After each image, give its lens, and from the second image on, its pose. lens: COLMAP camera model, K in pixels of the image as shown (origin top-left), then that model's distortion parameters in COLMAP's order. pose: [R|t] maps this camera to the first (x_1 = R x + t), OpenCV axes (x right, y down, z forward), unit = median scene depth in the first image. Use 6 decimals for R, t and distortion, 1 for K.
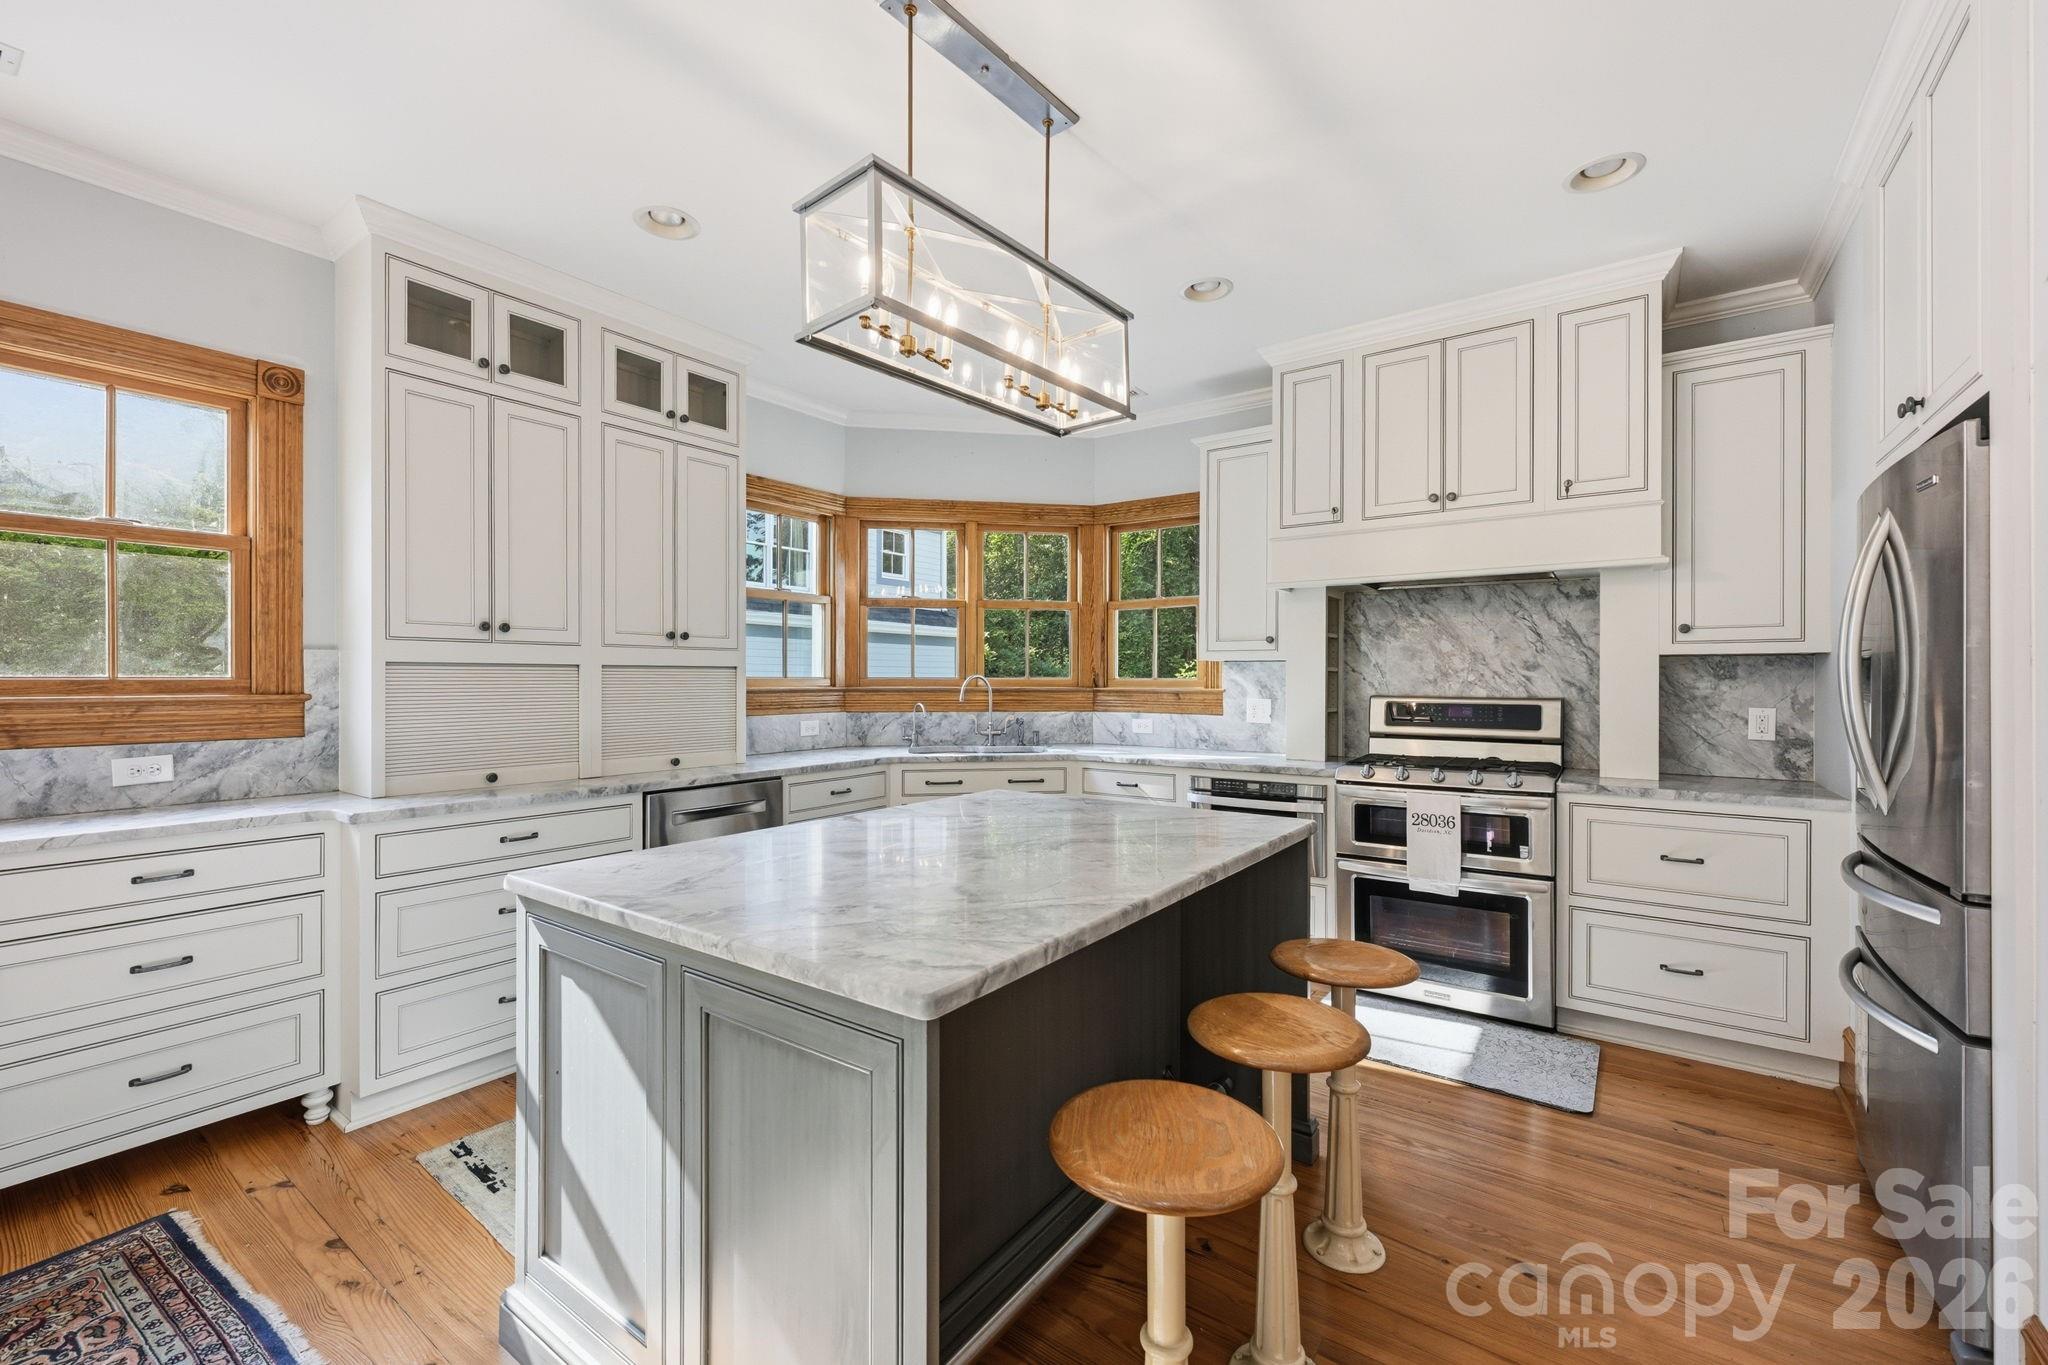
lens RADIAL K [[821.8, 0, 1034.7], [0, 821.8, 683.5], [0, 0, 1]] dist [0.001470, 0.000118]
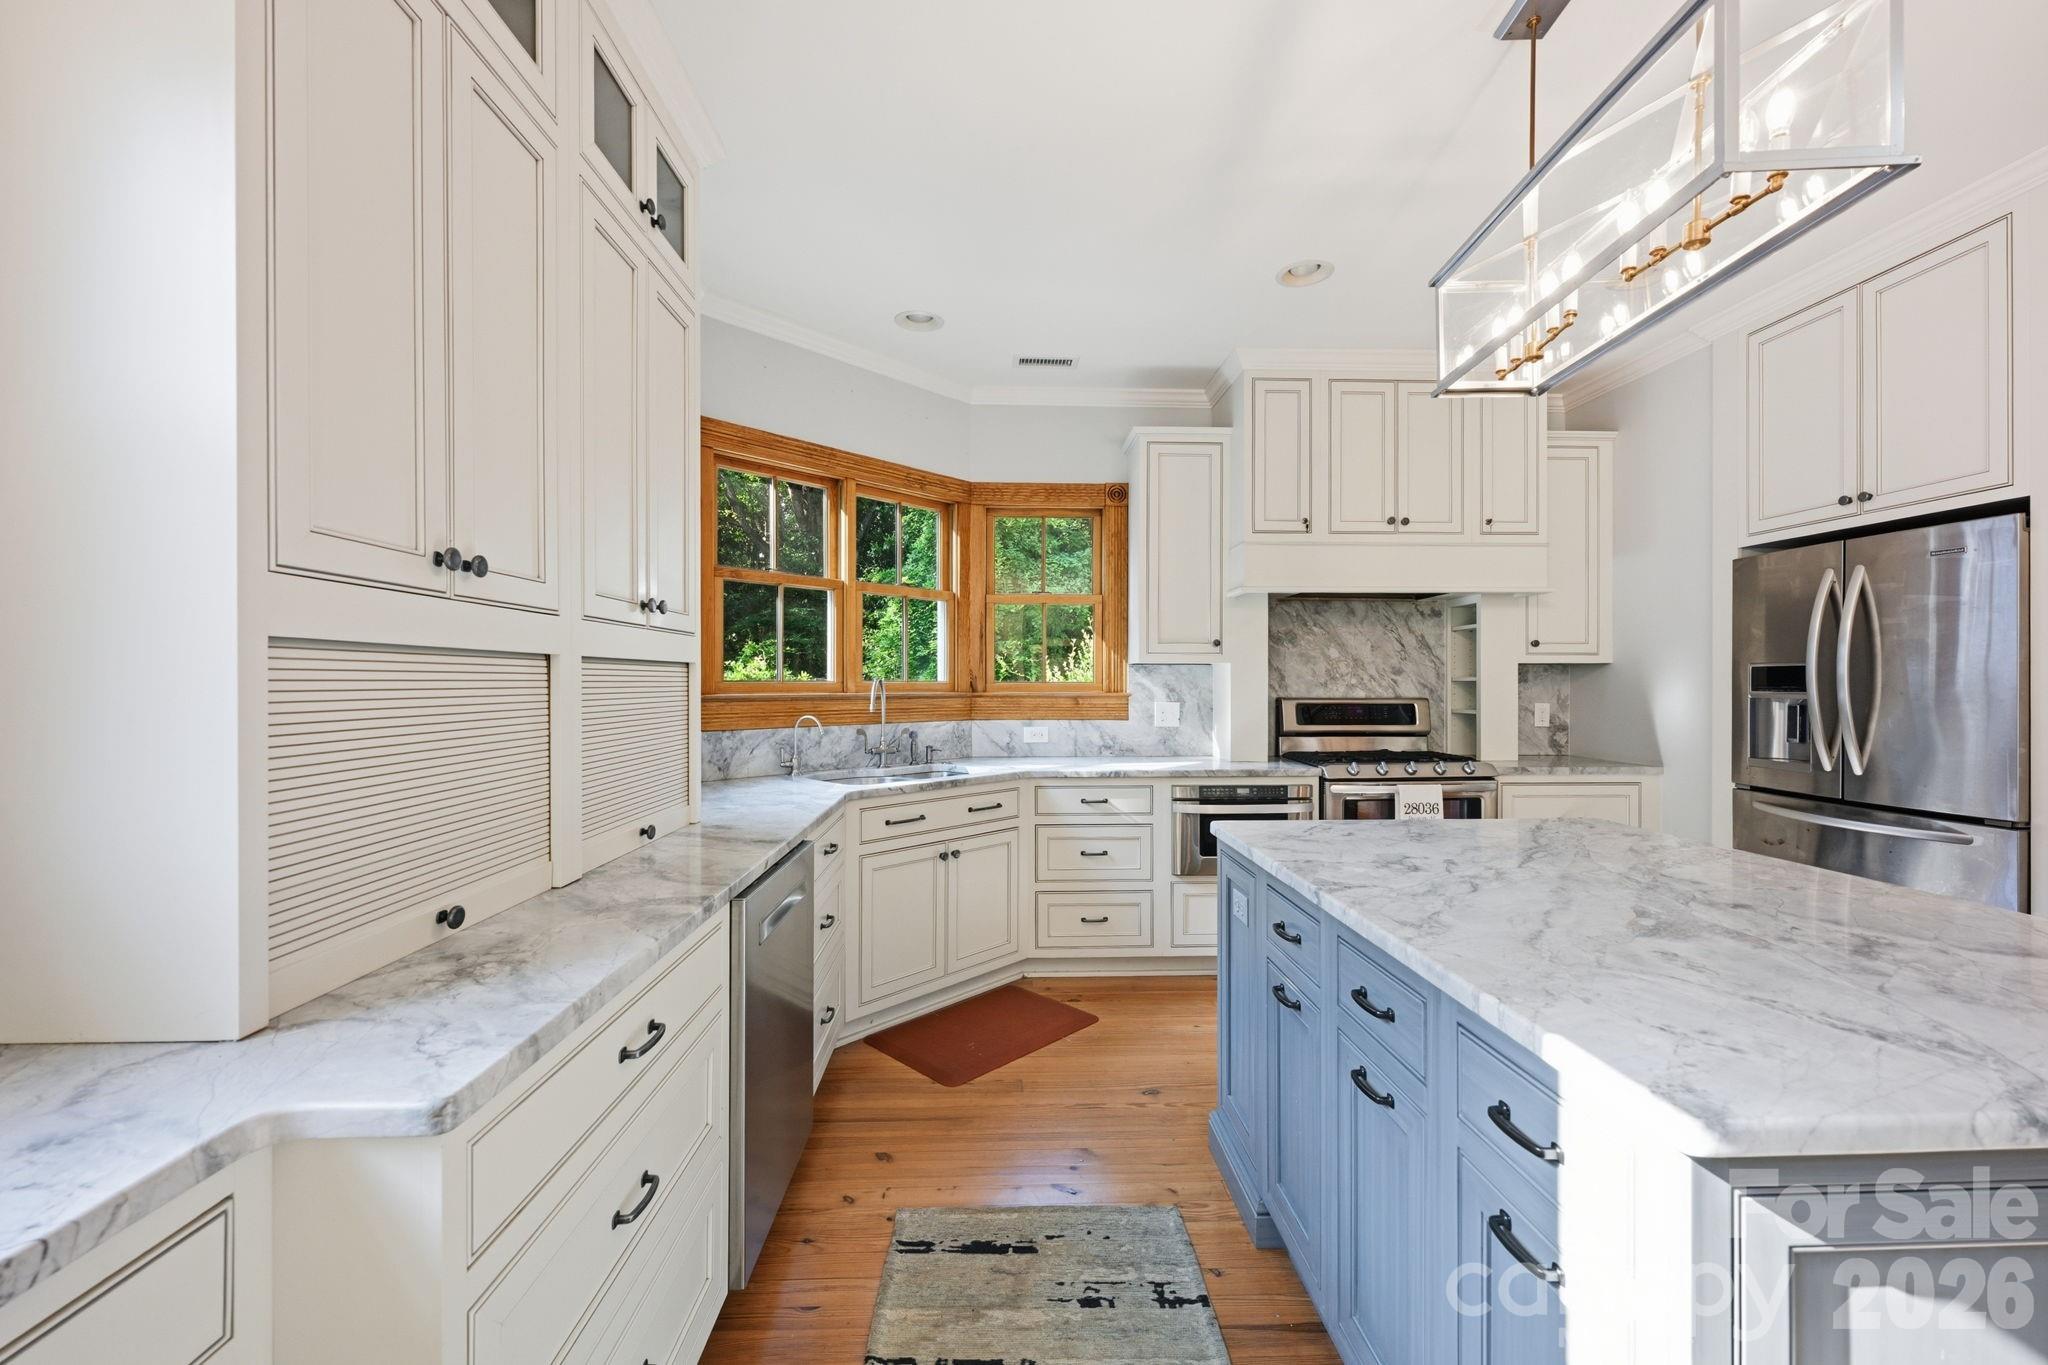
lens RADIAL K [[808.9, 0, 1020.2], [0, 808.9, 686.4], [0, 0, 1]] dist [0.000762, 0.000086]
pose [[0.800587, -0.004184, 0.599201, -0.536940], [0.004260, 0.999990, 0.001291, -0.002959], [-0.599201, 0.001519, 0.800597, 0.388812]]
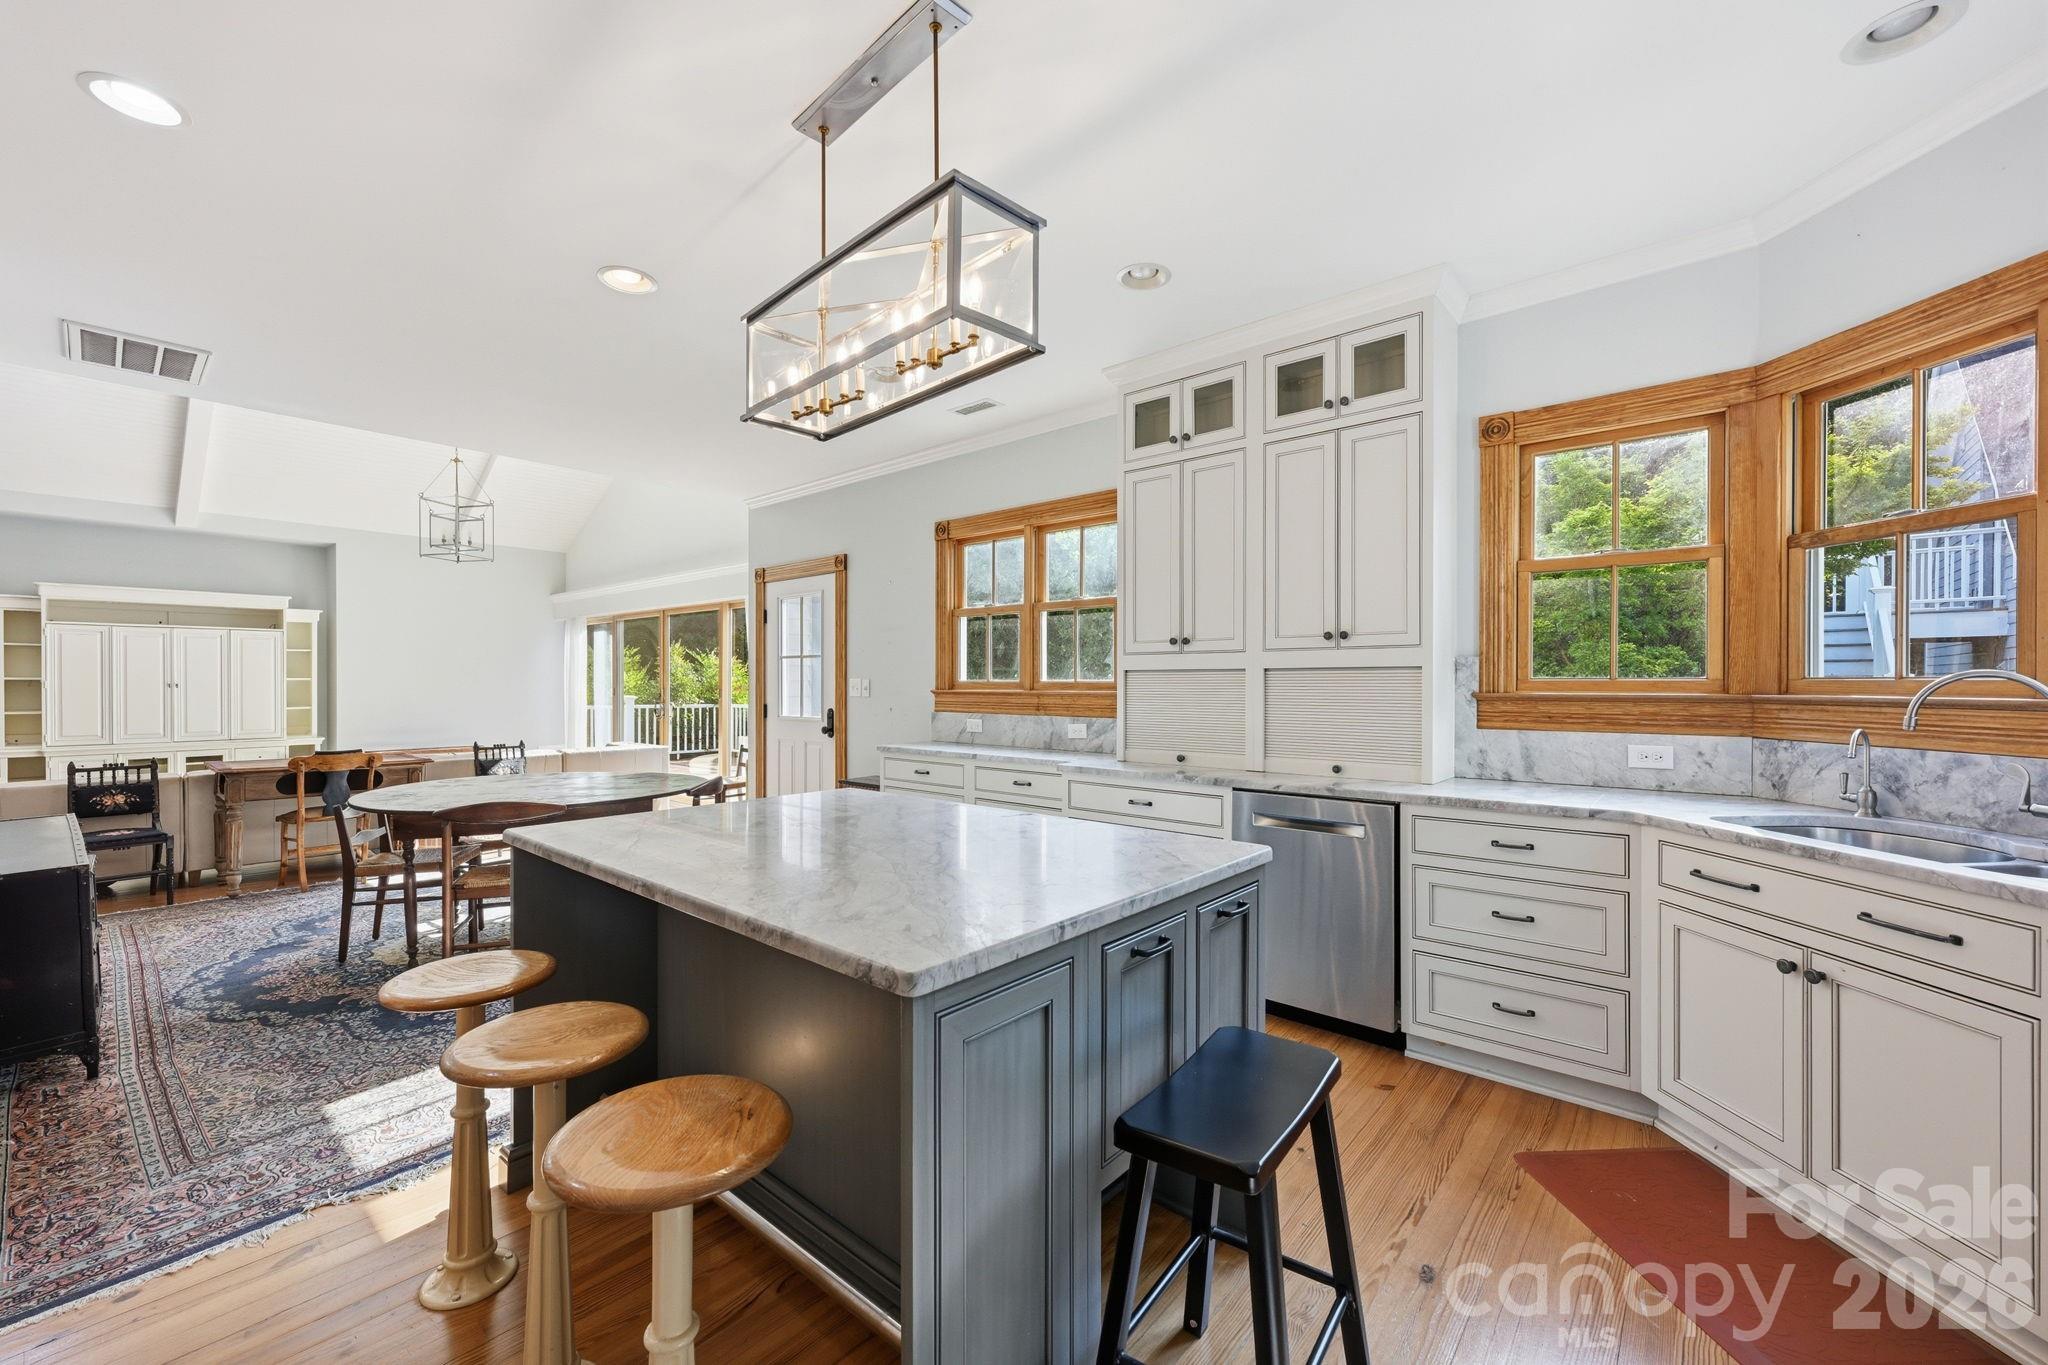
lens RADIAL K [[821.8, 0, 1034.7], [0, 821.8, 683.5], [0, 0, 1]] dist [0.001470, 0.000118]
pose [[-0.083792, 0.000402, -0.996483, 0.502430], [-0.004643, 0.999989, 0.000794, -0.001956], [0.996472, 0.004694, -0.083789, 0.694089]]
